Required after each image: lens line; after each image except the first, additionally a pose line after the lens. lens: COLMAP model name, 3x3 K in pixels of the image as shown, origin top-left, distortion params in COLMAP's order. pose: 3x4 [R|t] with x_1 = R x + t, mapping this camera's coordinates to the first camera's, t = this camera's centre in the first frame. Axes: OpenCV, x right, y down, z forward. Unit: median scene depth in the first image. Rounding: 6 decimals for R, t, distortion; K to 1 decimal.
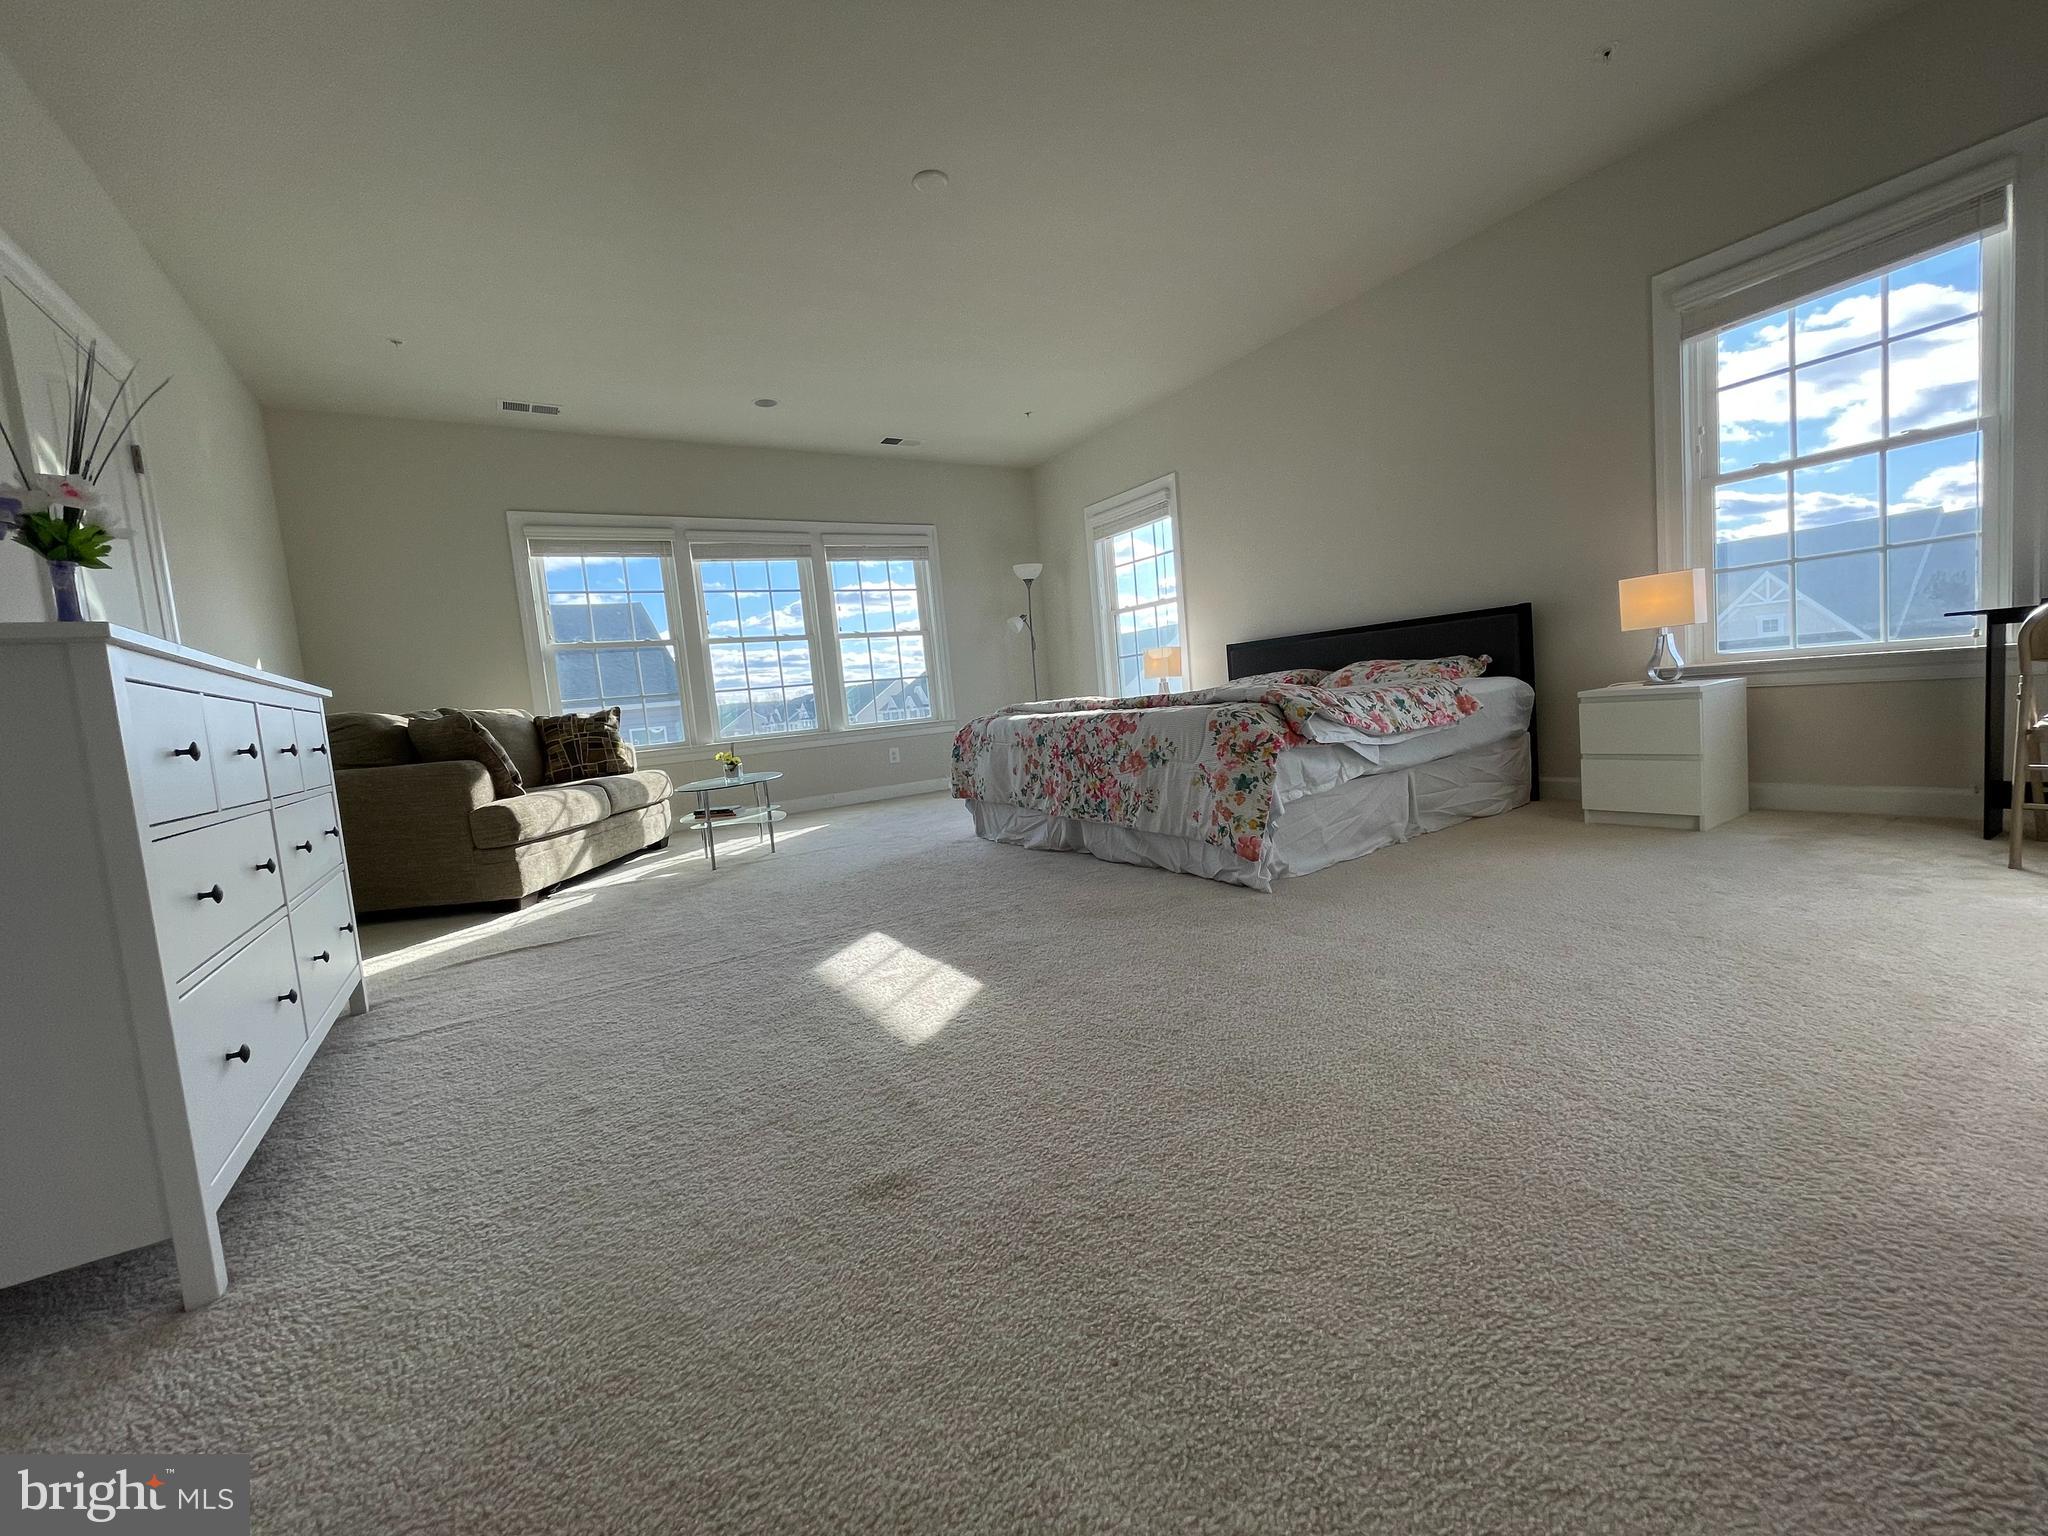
lens RADIAL K [[825.2, 0, 1027.7], [0, 825.2, 769.6], [0, 0, 1]] dist [0.000144, -0.000638]
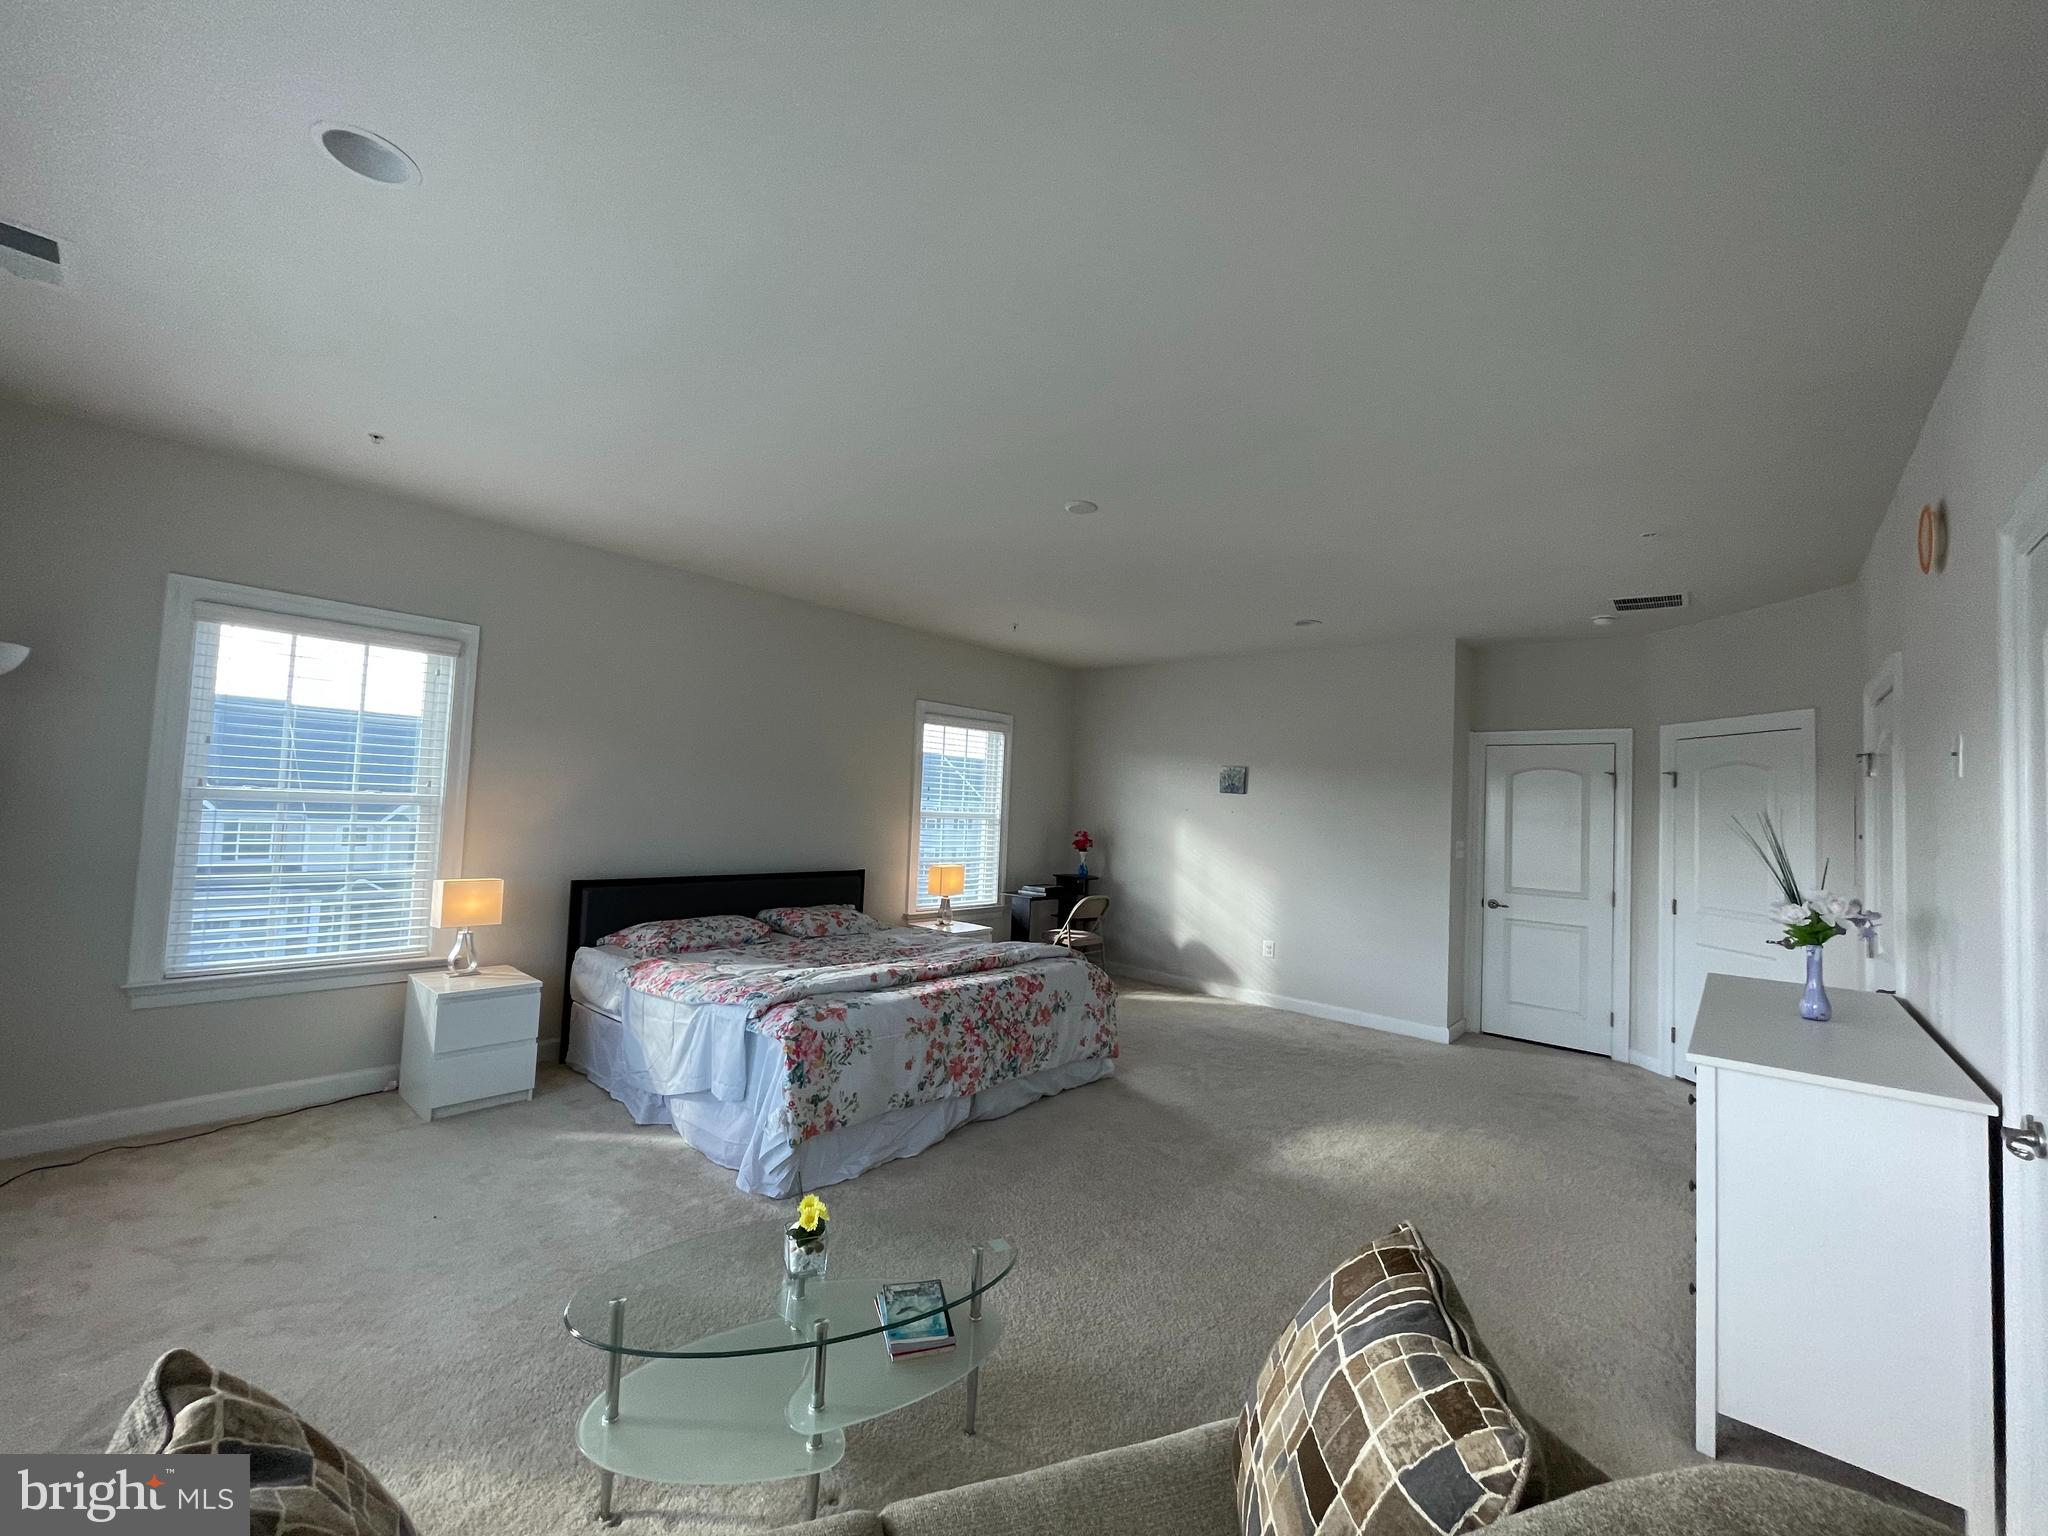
lens RADIAL K [[825.2, 0, 1027.7], [0, 825.2, 769.6], [0, 0, 1]] dist [0.000144, -0.000638]
pose [[-0.291385, 0.119398, 0.949125, -0.981501], [0.063994, 0.992391, -0.105194, -0.222840], [-0.954463, 0.030086, -0.296809, 1.250507]]
